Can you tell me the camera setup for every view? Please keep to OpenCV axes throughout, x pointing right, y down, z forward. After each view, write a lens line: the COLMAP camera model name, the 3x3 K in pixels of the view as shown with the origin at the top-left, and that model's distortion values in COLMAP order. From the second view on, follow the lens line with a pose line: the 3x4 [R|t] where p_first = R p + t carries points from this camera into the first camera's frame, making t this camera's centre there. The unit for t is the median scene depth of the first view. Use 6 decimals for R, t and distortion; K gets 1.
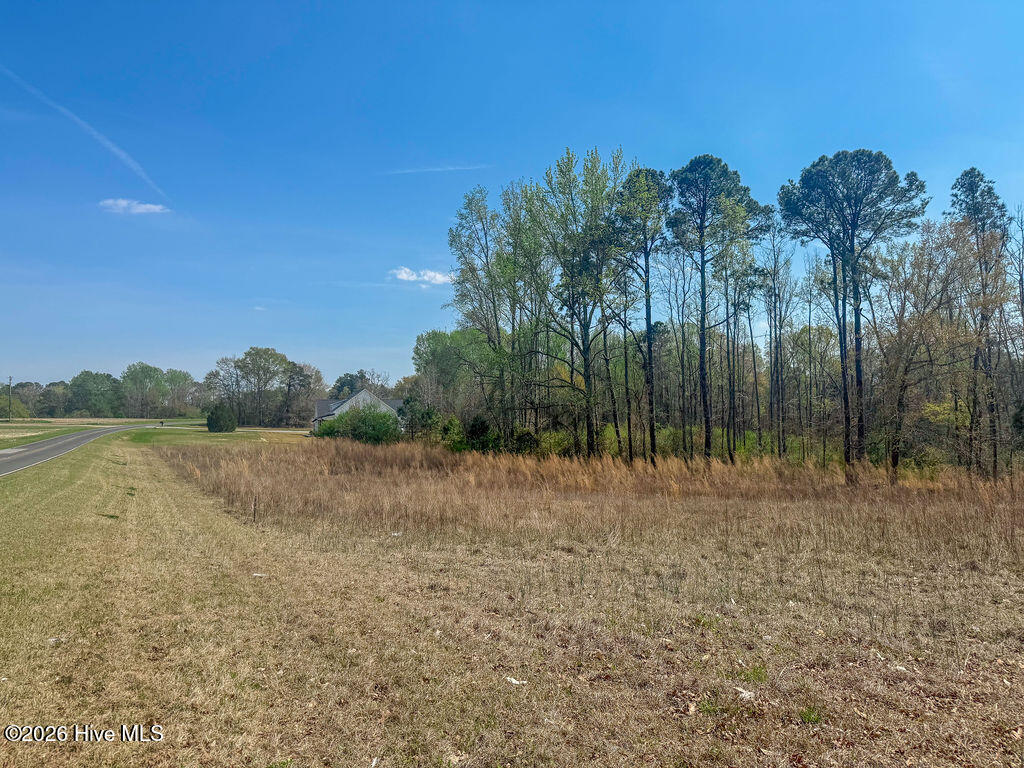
lens RADIAL K [[714.4, 0, 510.1], [0, 714.4, 395.0], [0, 0, 1]] dist [0.070257, -0.092163]
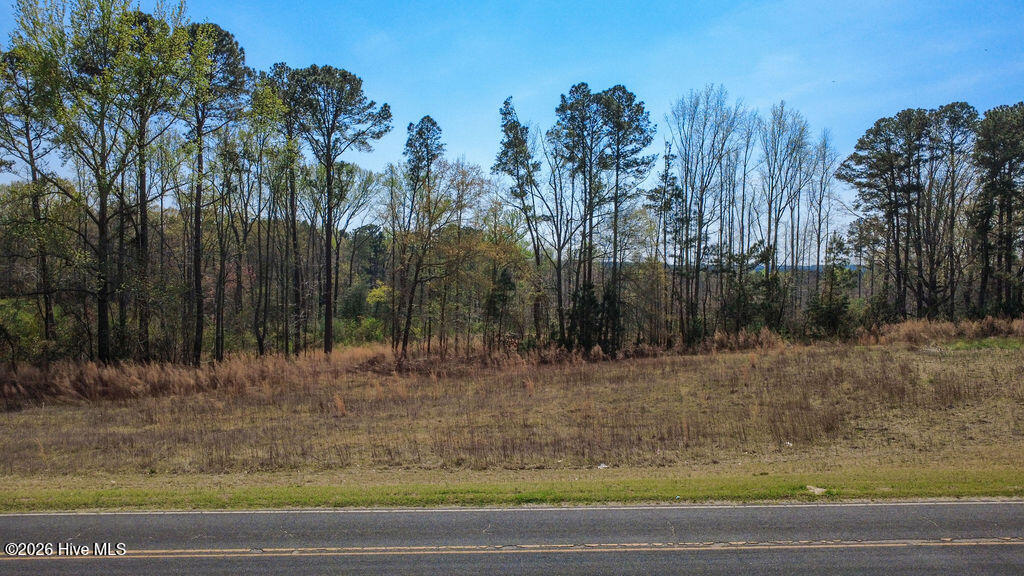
lens RADIAL K [[740.5, 0, 505.1], [0, 740.5, 291.6], [0, 0, 1]] dist [-0.002593, 0.002428]
pose [[0.440294, 0.000155, 0.897853, -0.499608], [-0.053136, 0.998252, 0.025884, -0.031330], [-0.896280, -0.059105, 0.439533, 0.244926]]
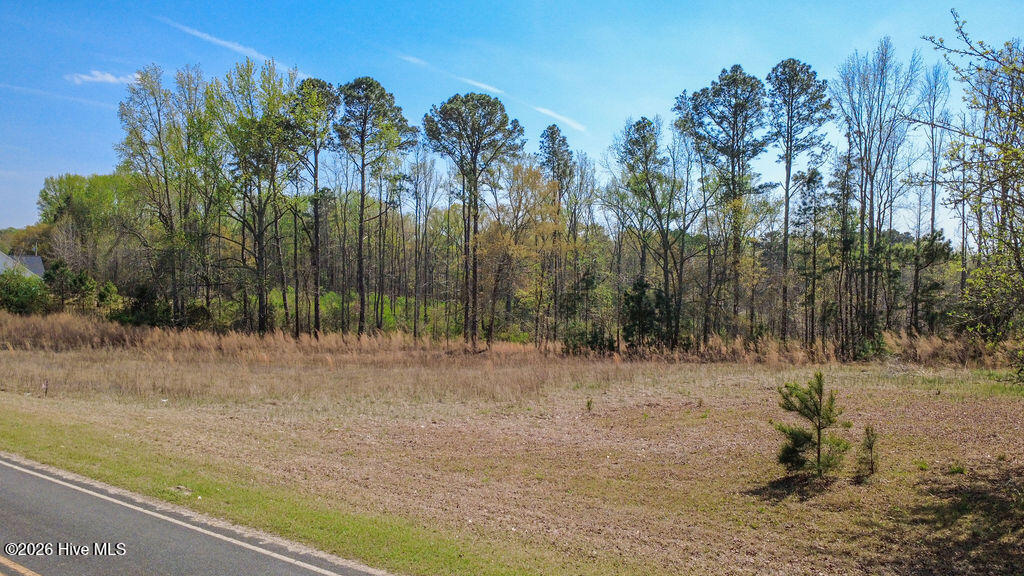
lens RADIAL K [[740.5, 0, 513.4], [0, 740.5, 293.3], [0, 0, 1]] dist [-0.002593, 0.002428]
pose [[0.897351, 0.018044, 0.440948, -0.054335], [-0.044229, 0.997810, 0.049177, -0.051822], [-0.439095, -0.063632, 0.896184, -0.265878]]
